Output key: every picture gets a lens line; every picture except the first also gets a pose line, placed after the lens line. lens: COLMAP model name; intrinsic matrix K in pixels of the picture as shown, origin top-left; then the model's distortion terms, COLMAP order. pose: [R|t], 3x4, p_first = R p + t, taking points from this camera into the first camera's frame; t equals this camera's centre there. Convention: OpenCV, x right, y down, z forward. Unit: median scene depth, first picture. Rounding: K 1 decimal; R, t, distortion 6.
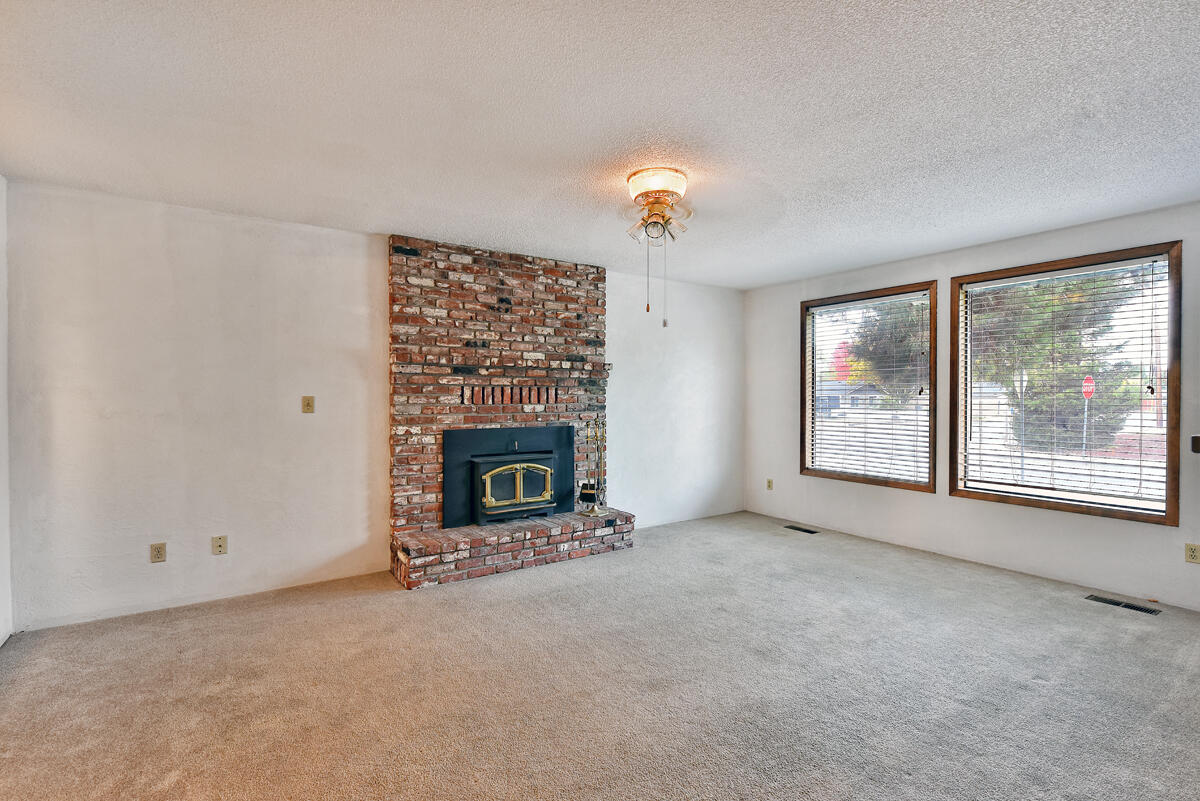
lens RADIAL K [[559.7, 0, 600.0], [0, 559.7, 400.5], [0, 0, 1]] dist [0.011063, -0.000093]
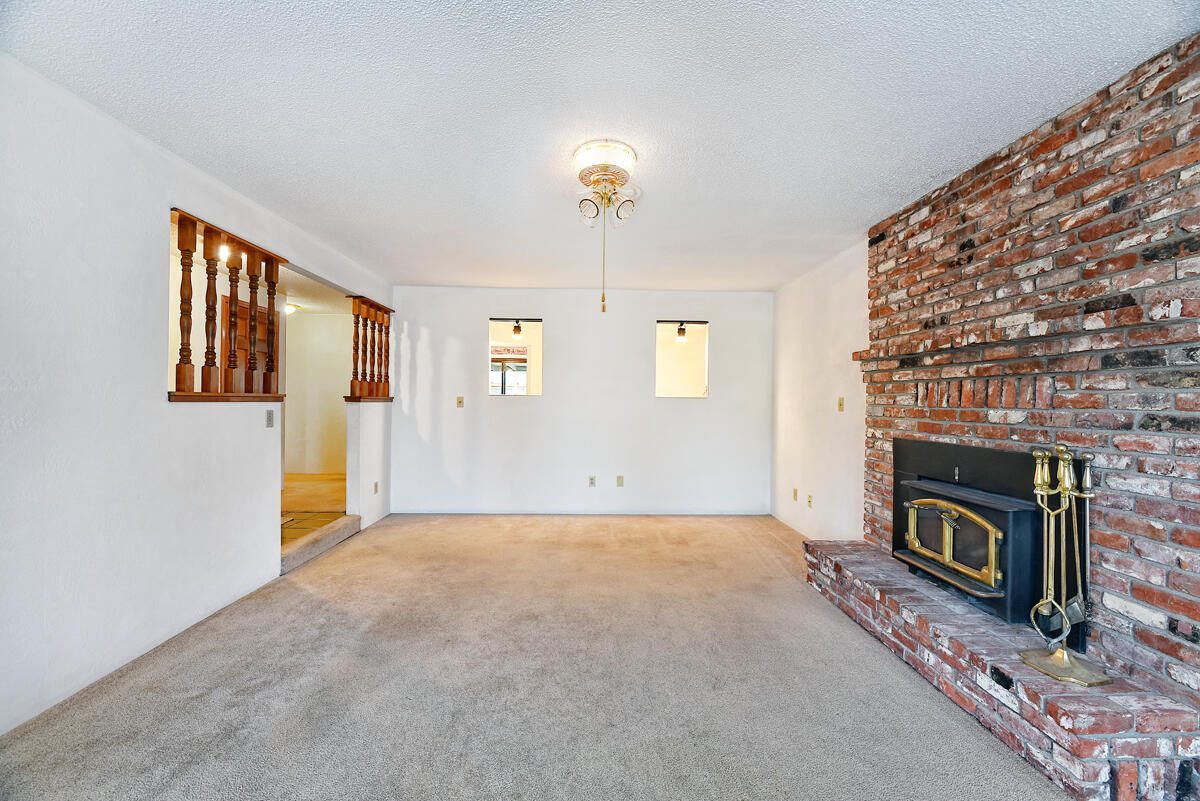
lens RADIAL K [[484.5, 0, 600.0], [0, 484.5, 400.5], [0, 0, 1]] dist [0.002791, -0.003740]
pose [[-0.531915, -0.007881, -0.846761, 0.526253], [-0.021821, 0.999752, 0.004403, 0.005284], [0.846516, 0.020819, -0.531955, 0.959344]]
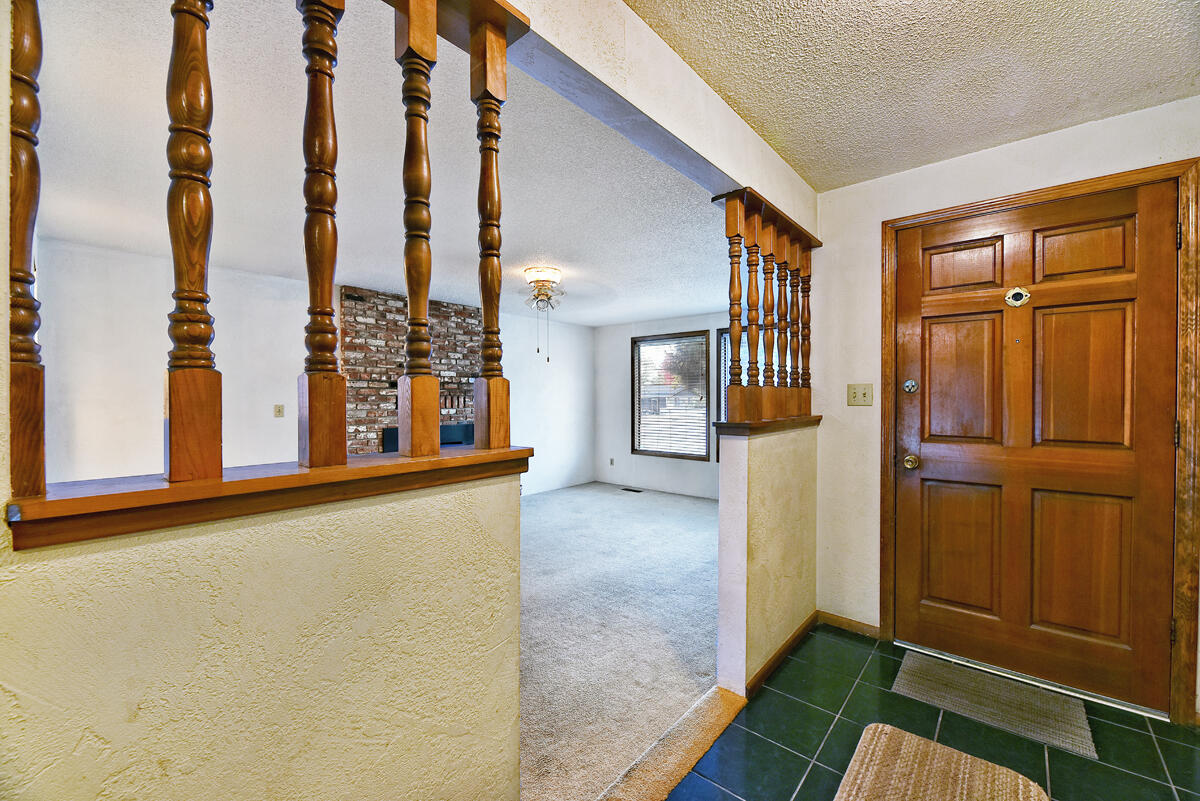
lens RADIAL K [[484.5, 0, 600.0], [0, 484.5, 400.5], [0, 0, 1]] dist [0.002791, -0.003740]
pose [[0.965084, -0.004706, 0.261900, -0.073426], [0.005155, 0.999986, -0.001027, -0.010993], [-0.261891, 0.002341, 0.965095, -0.271915]]
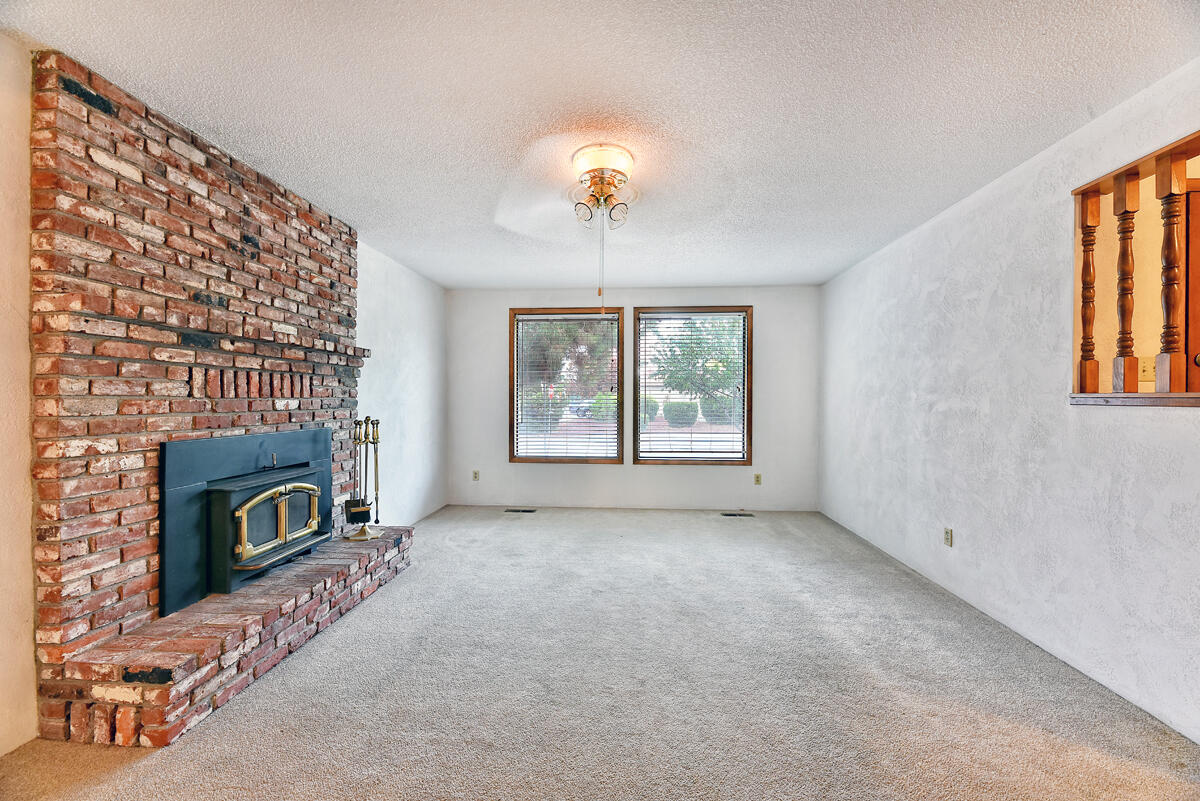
lens RADIAL K [[484.5, 0, 600.0], [0, 484.5, 400.5], [0, 0, 1]] dist [0.002791, -0.003740]
pose [[0.615177, -0.002927, 0.788384, -0.372788], [0.005967, 0.999982, -0.000943, 0.012817], [-0.788367, 0.005285, 0.615183, 0.333254]]
